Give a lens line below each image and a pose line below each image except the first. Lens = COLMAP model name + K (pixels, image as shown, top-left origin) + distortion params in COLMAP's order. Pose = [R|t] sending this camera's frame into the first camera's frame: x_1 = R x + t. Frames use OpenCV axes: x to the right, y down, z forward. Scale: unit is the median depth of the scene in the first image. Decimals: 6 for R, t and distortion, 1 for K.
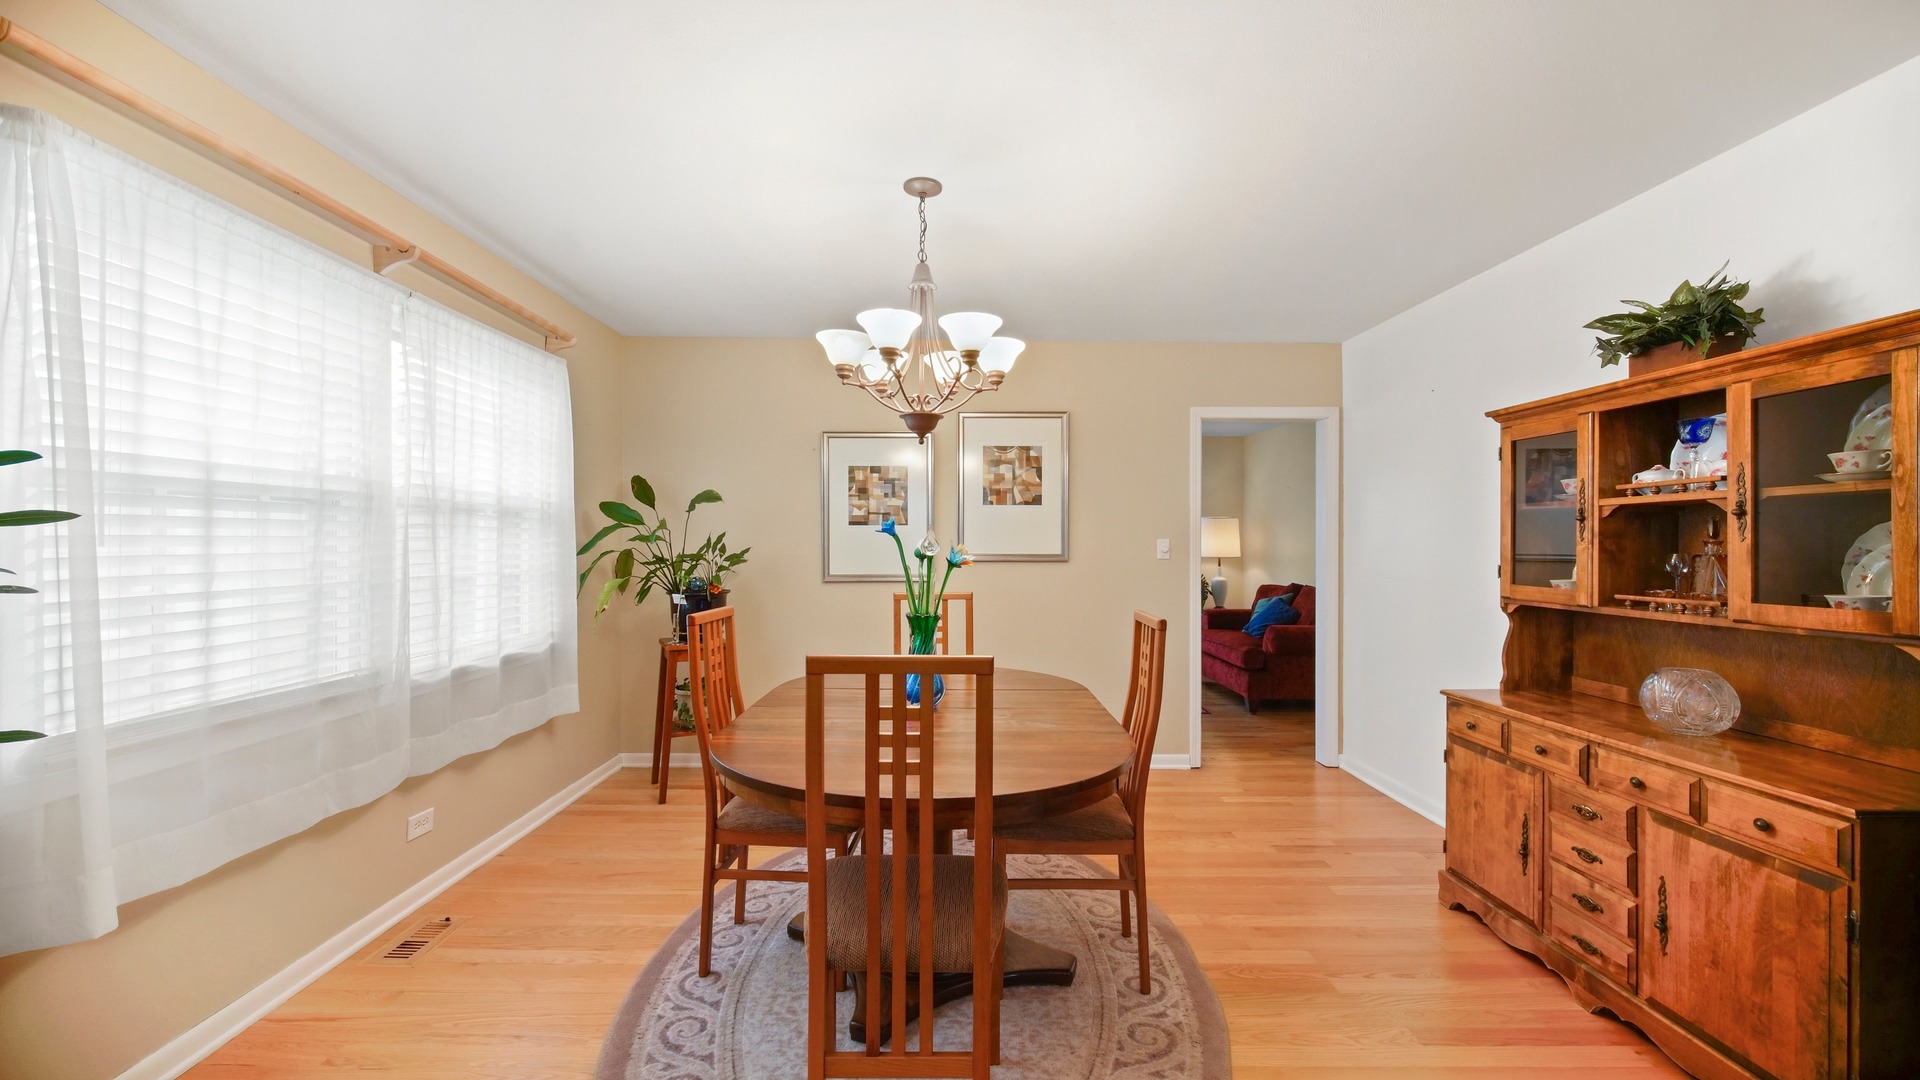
lens RADIAL K [[762.8, 0, 954.6], [0, 762.8, 545.7], [0, 0, 1]] dist [-0.004079, -0.000361]
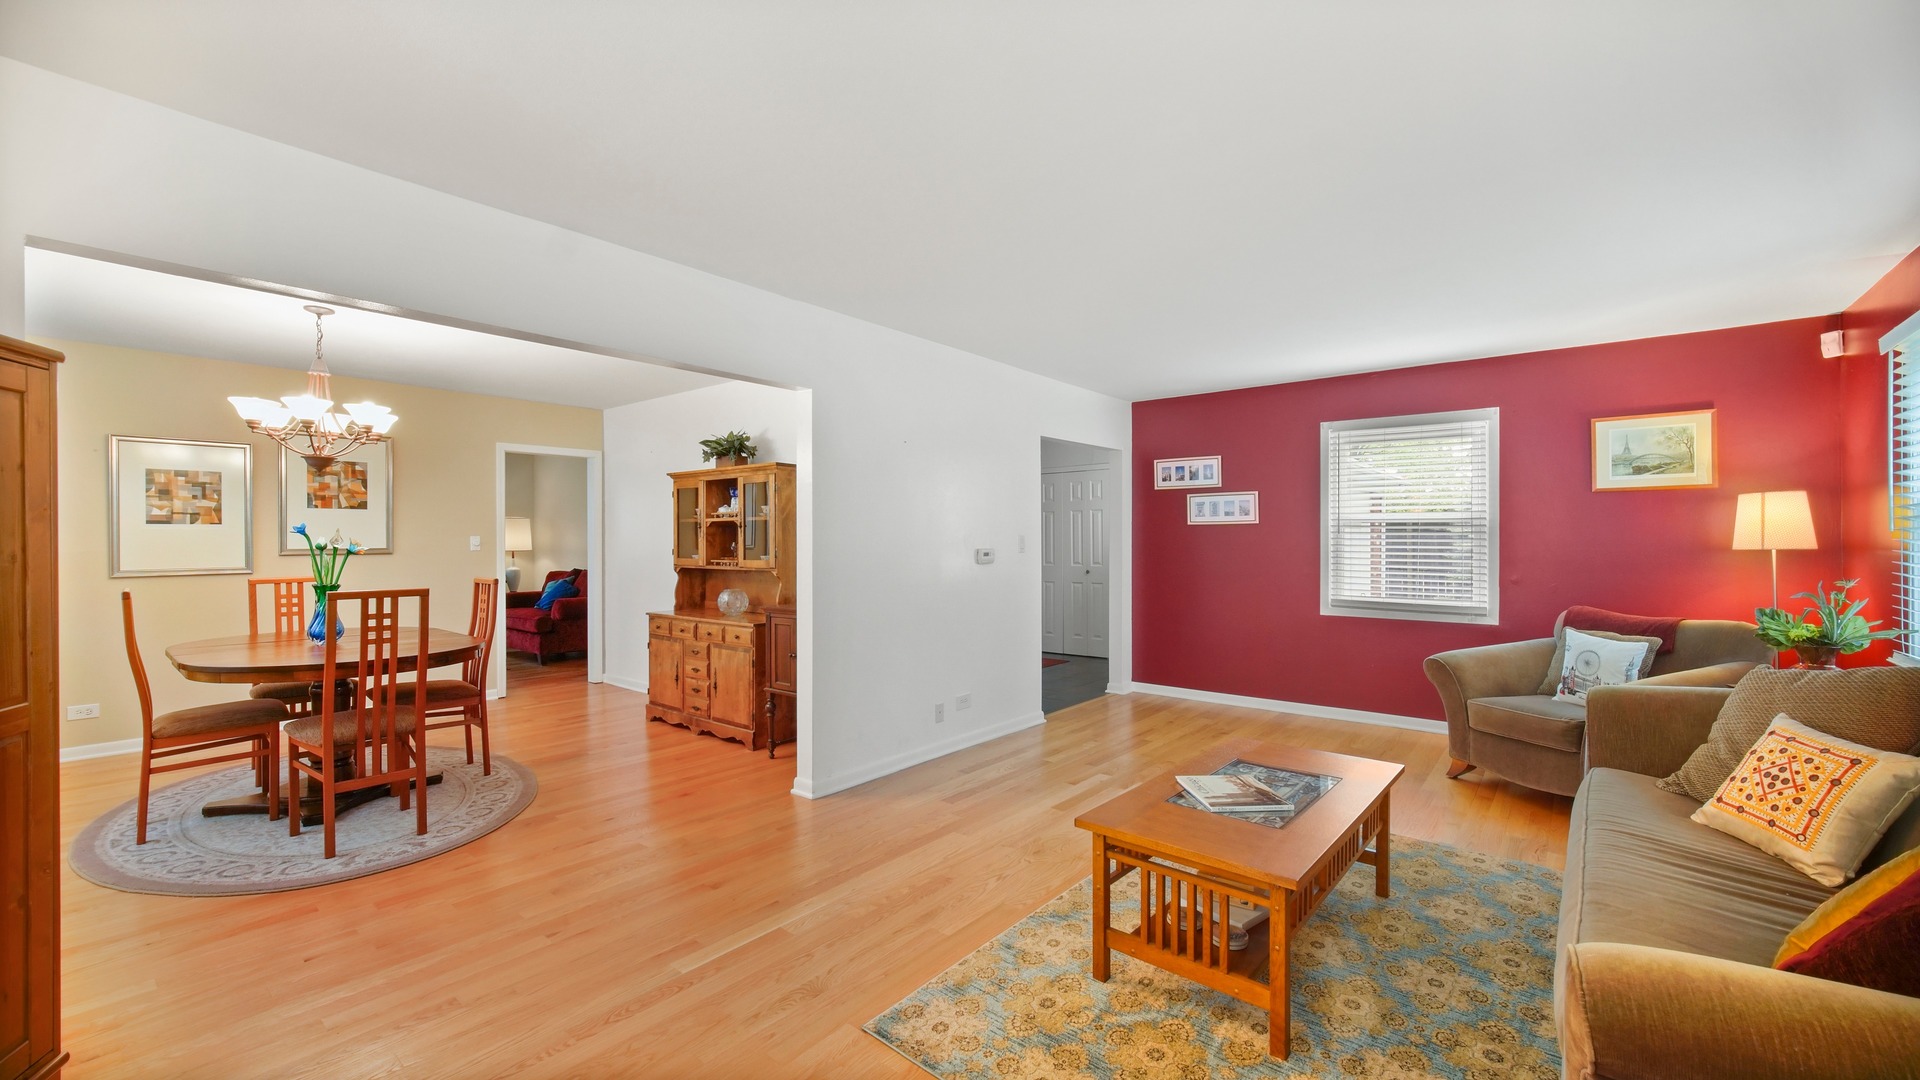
lens RADIAL K [[762.8, 0, 961.2], [0, 762.8, 535.2], [0, 0, 1]] dist [-0.004079, -0.000361]
pose [[0.638471, -0.001140, 0.769645, -0.394319], [0.007122, 0.999965, -0.004428, 0.003856], [-0.769613, 0.008308, 0.638457, -0.975467]]
